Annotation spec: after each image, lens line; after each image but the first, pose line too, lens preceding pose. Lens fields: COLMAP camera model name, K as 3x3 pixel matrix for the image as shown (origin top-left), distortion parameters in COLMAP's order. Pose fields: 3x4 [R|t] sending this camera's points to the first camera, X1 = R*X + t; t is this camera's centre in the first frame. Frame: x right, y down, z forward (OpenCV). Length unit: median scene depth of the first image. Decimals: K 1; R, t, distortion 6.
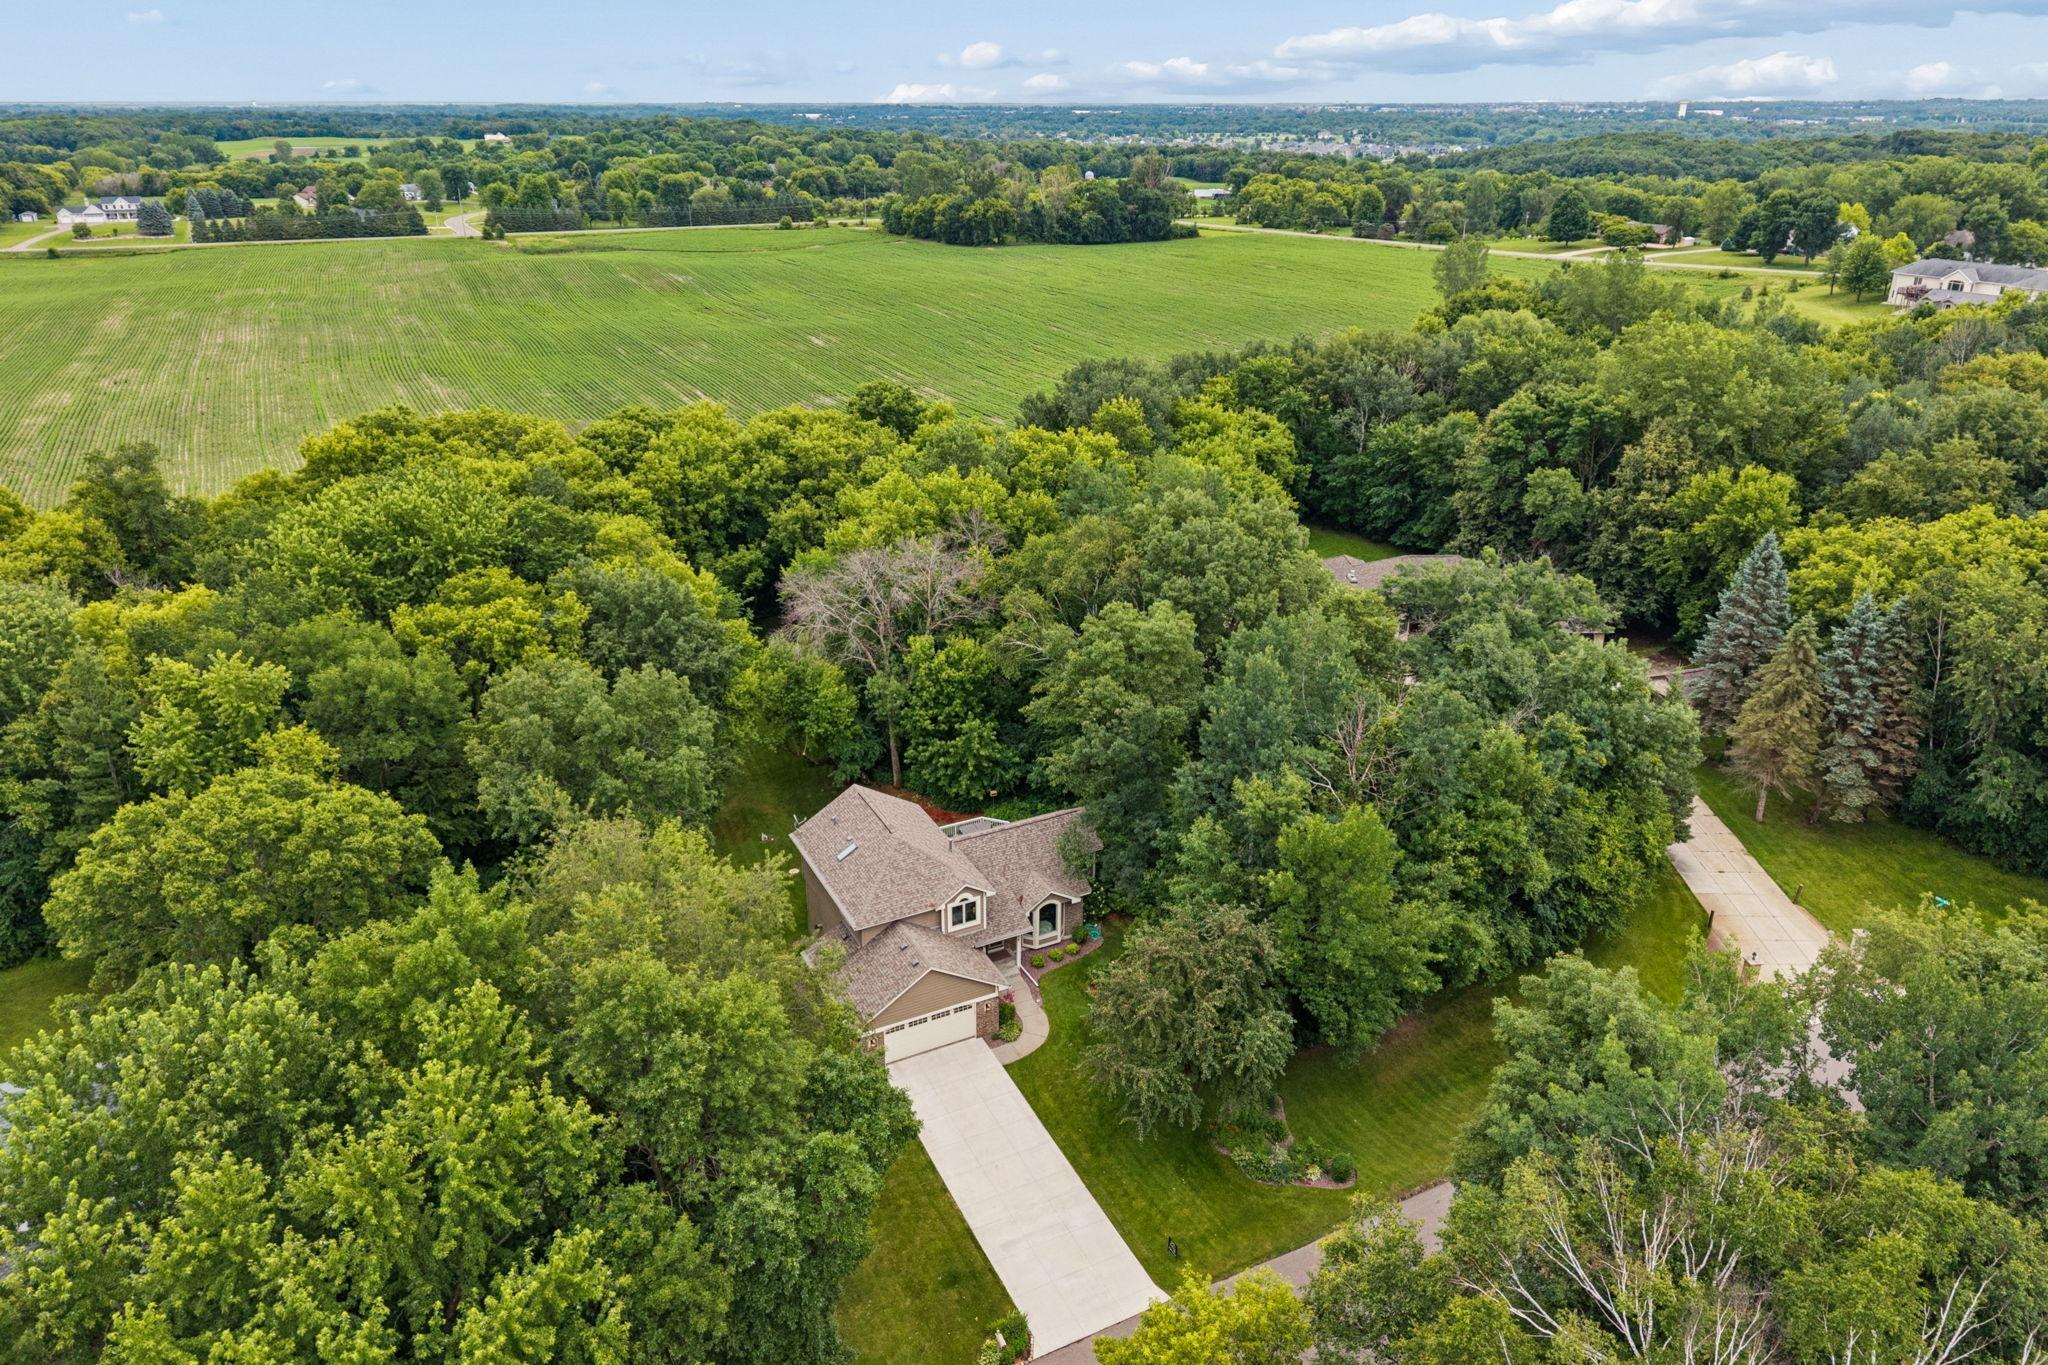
lens RADIAL K [[1390.2, 0, 1011.7], [0, 1390.2, 664.0], [0, 0, 1]] dist [0.028709, -0.030047]
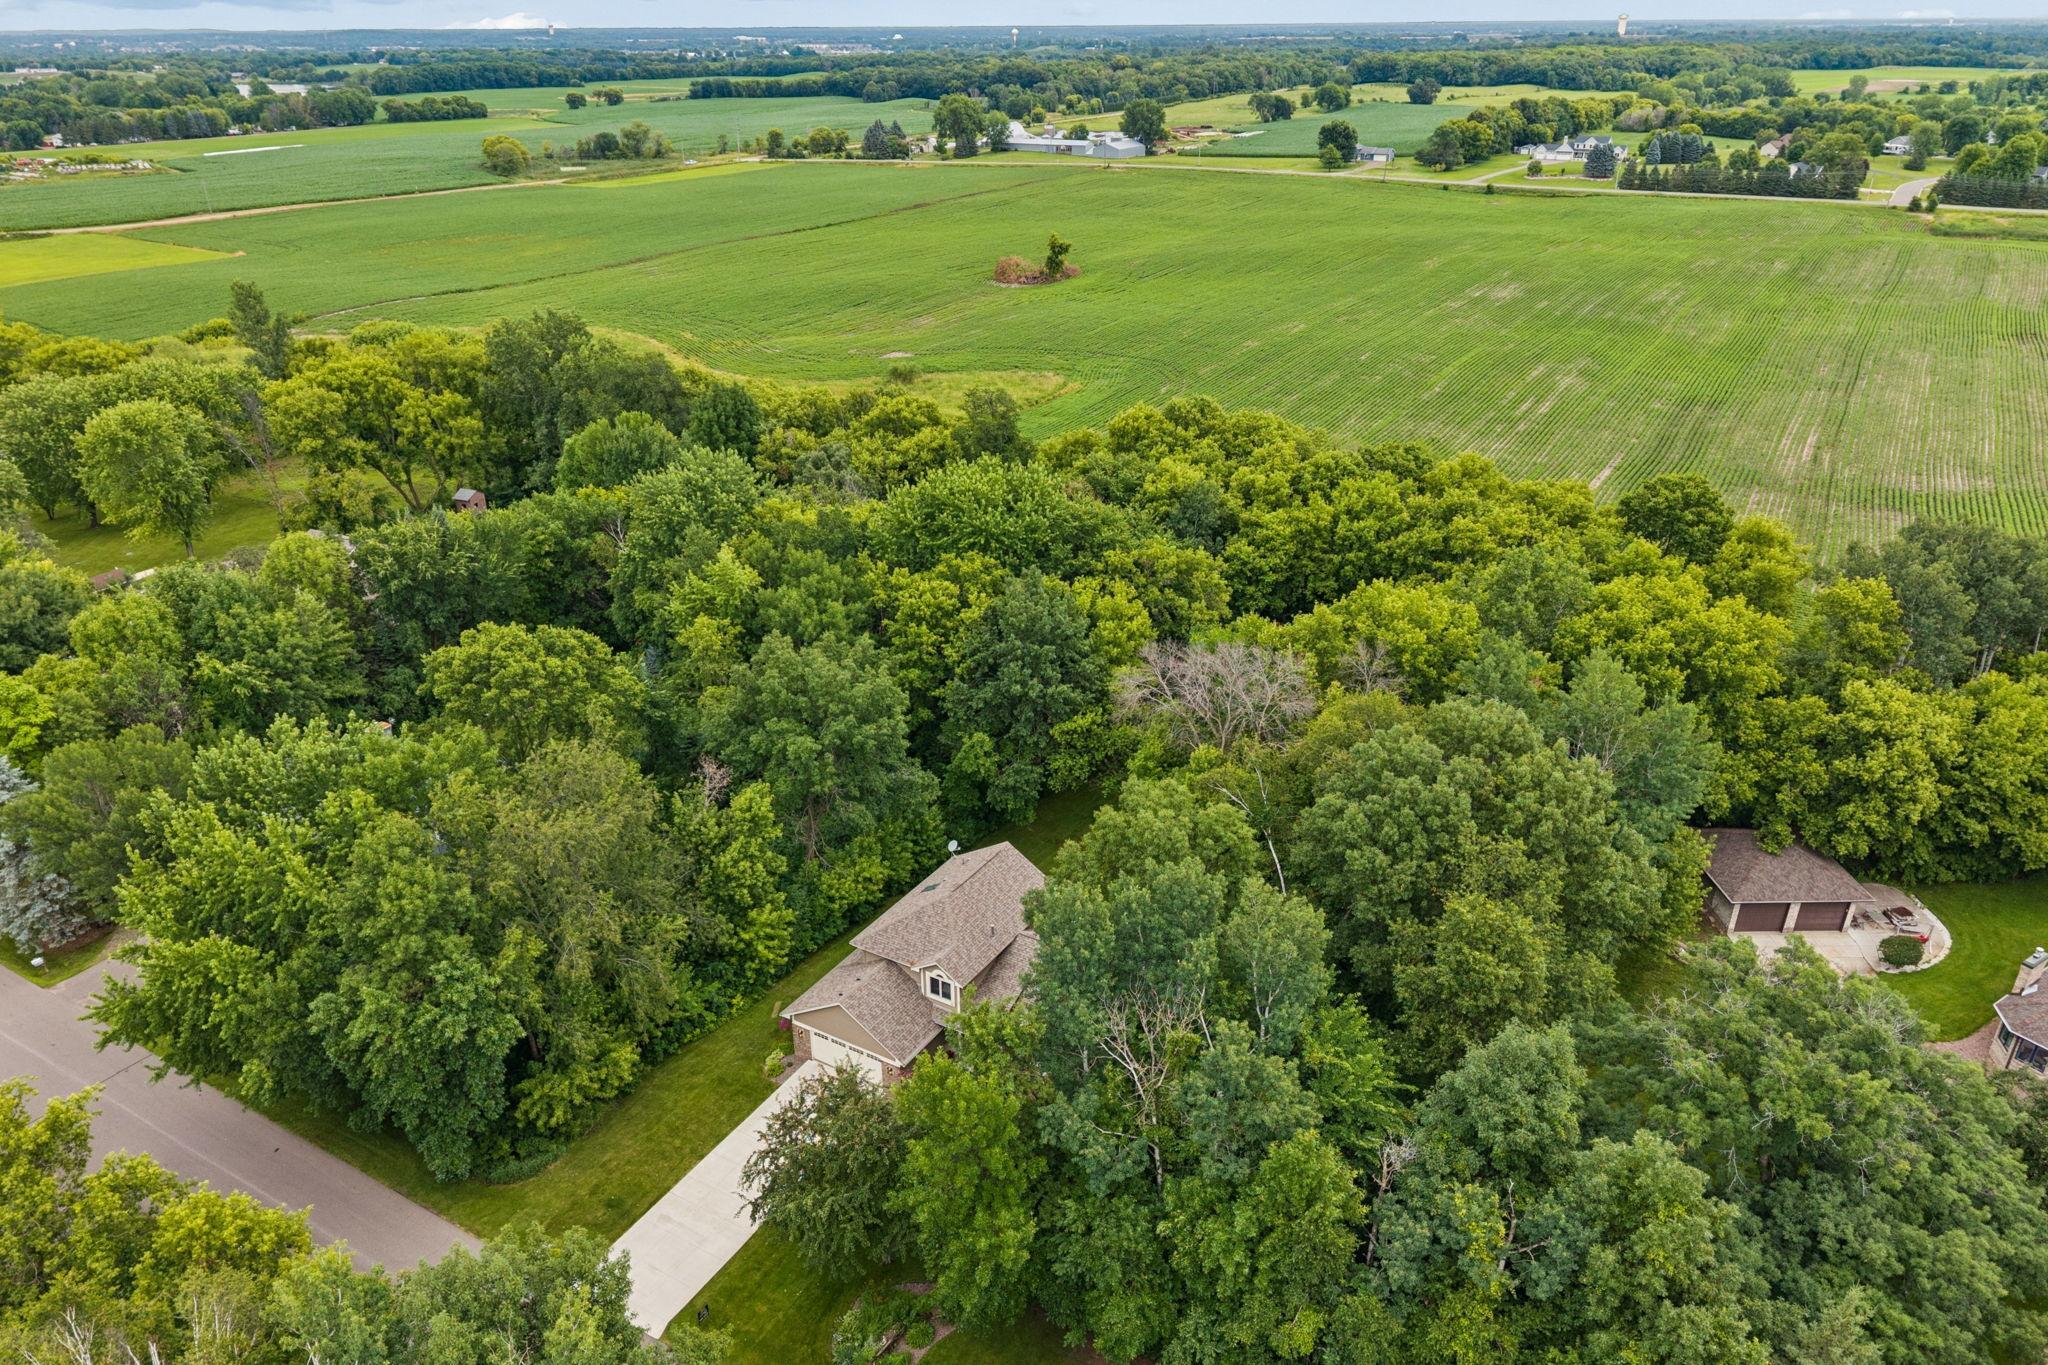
lens RADIAL K [[1404.2, 0, 1029.7], [0, 1404.2, 741.0], [0, 0, 1]] dist [0.005350, -0.000189]
pose [[0.531911, 0.381670, -0.755909, 0.454366], [-0.309122, 0.918579, 0.246284, -0.170038], [0.788362, 0.102667, 0.606585, 0.243731]]
